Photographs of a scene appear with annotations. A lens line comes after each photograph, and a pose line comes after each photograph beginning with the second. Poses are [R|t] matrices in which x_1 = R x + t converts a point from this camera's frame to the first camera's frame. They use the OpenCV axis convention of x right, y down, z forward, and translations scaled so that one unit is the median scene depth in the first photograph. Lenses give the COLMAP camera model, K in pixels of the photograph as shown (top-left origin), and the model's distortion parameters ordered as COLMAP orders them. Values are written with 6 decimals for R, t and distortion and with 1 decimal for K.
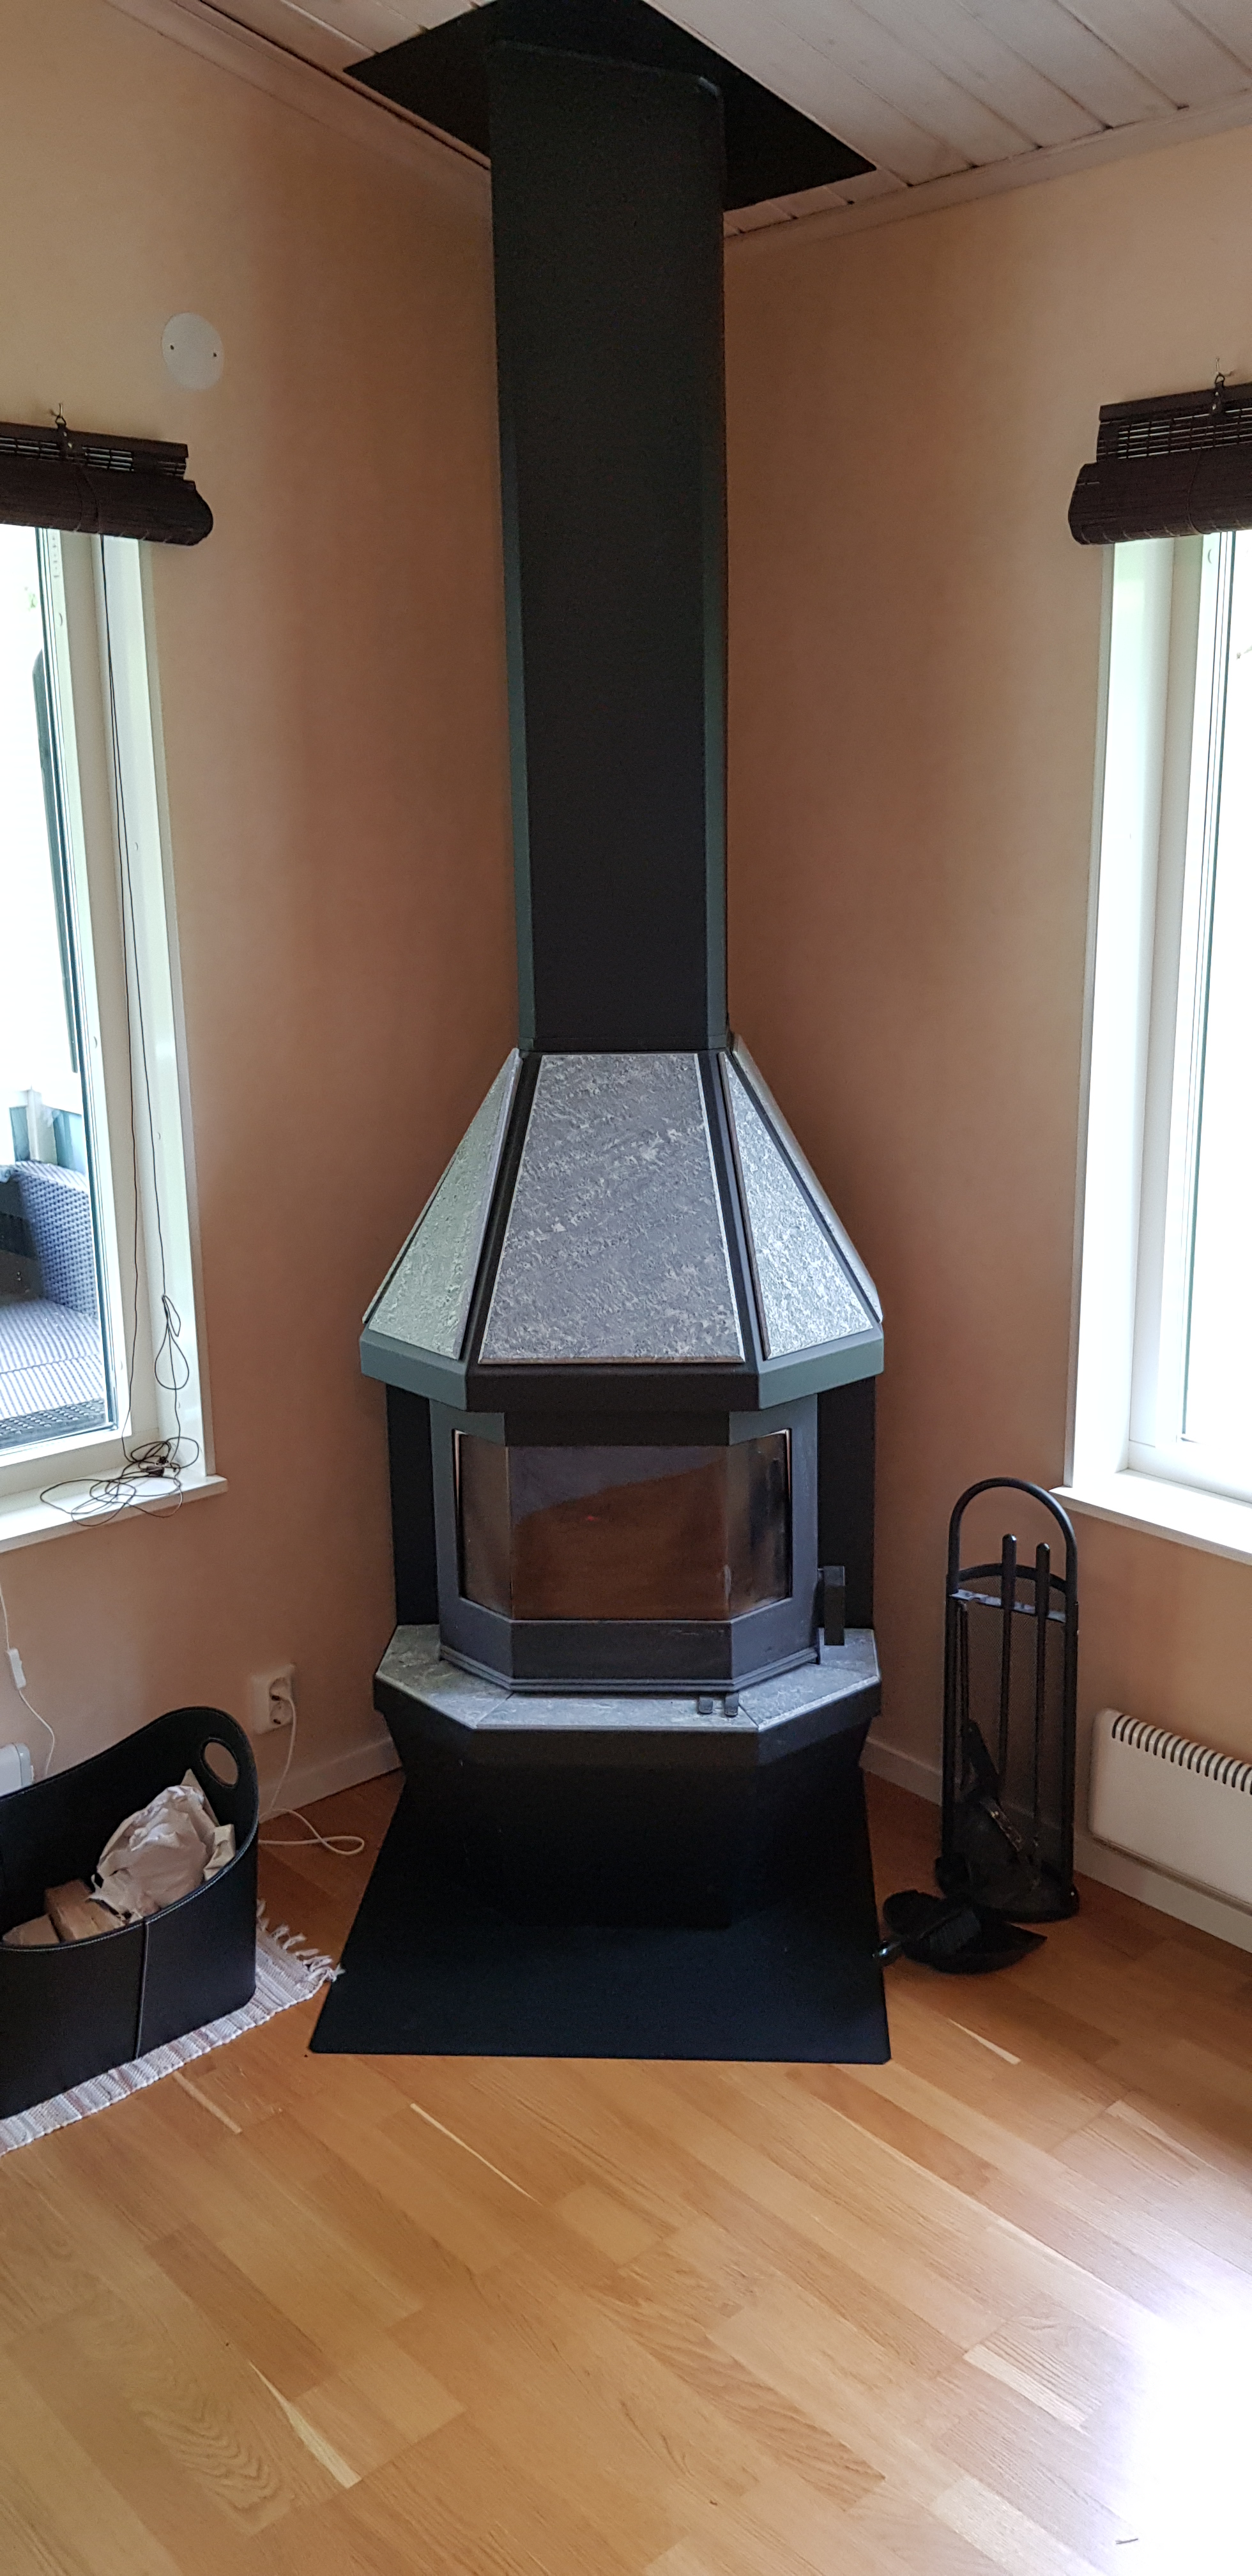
lens RADIAL K [[2055.5, 0, 626.0], [0, 2055.5, 1288.0], [0, 0, 1]] dist [-0.026205, -0.004344]
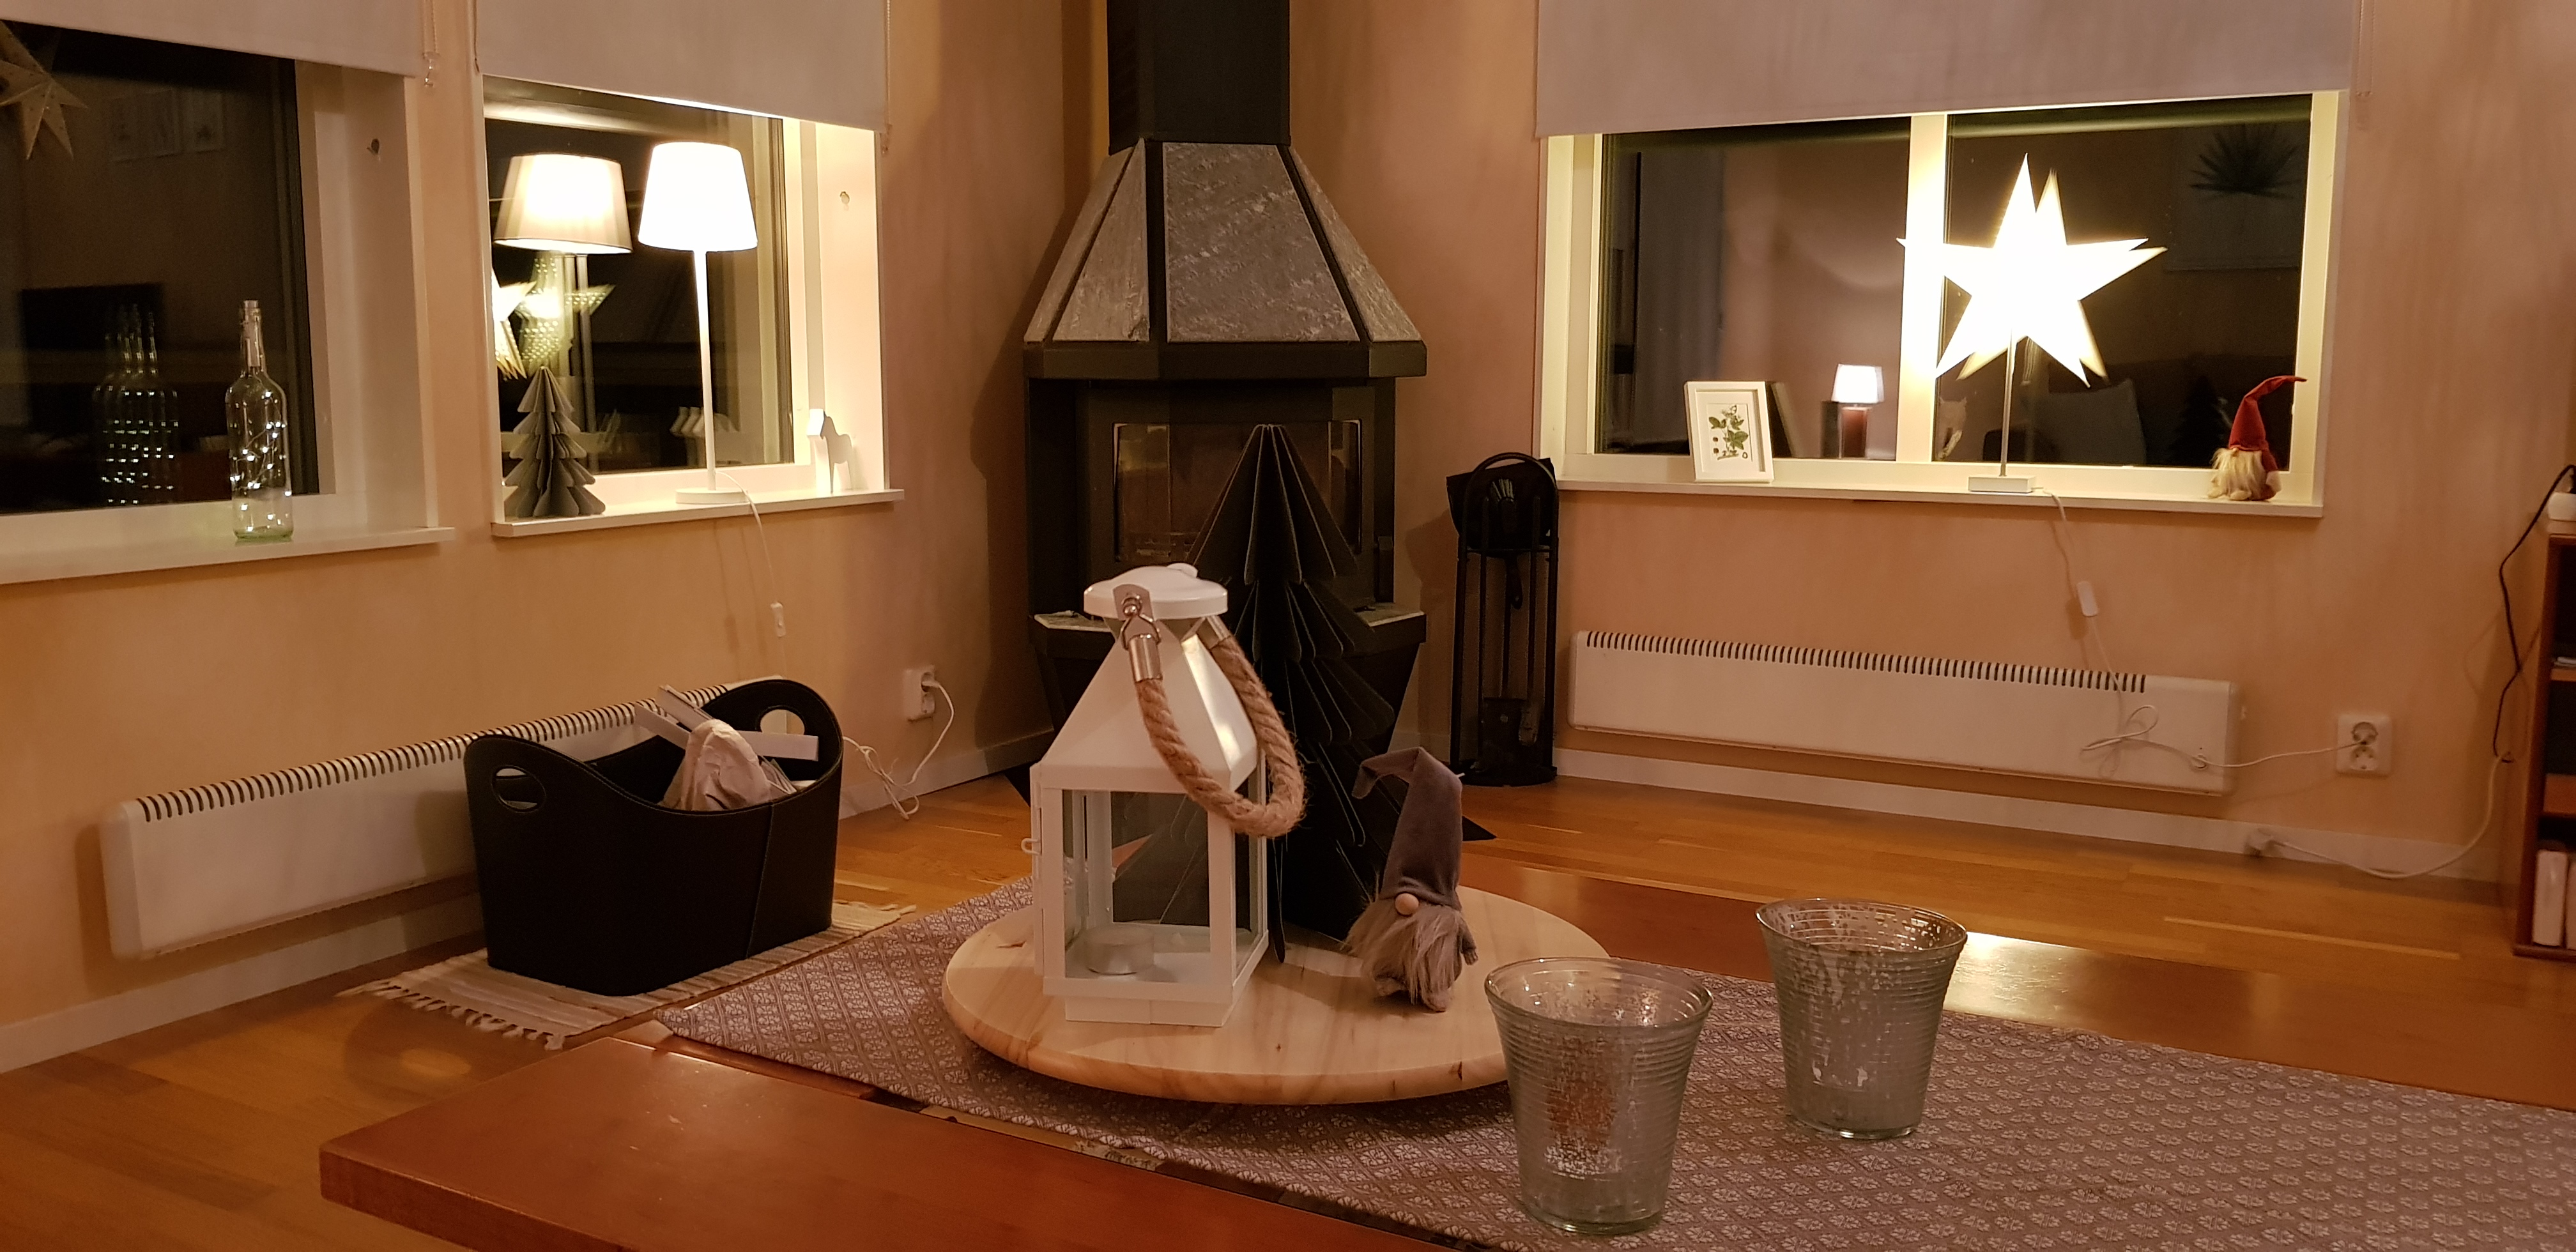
lens RADIAL K [[2055.5, 0, 1288.0], [0, 2055.5, 626.0], [0, 0, 1]] dist [-0.026205, -0.004344]
pose [[0.935925, -0.030300, 0.350894, -0.449738], [0.069153, 0.992709, -0.098729, 0.339456], [-0.345344, 0.116668, 0.931196, -0.221890]]
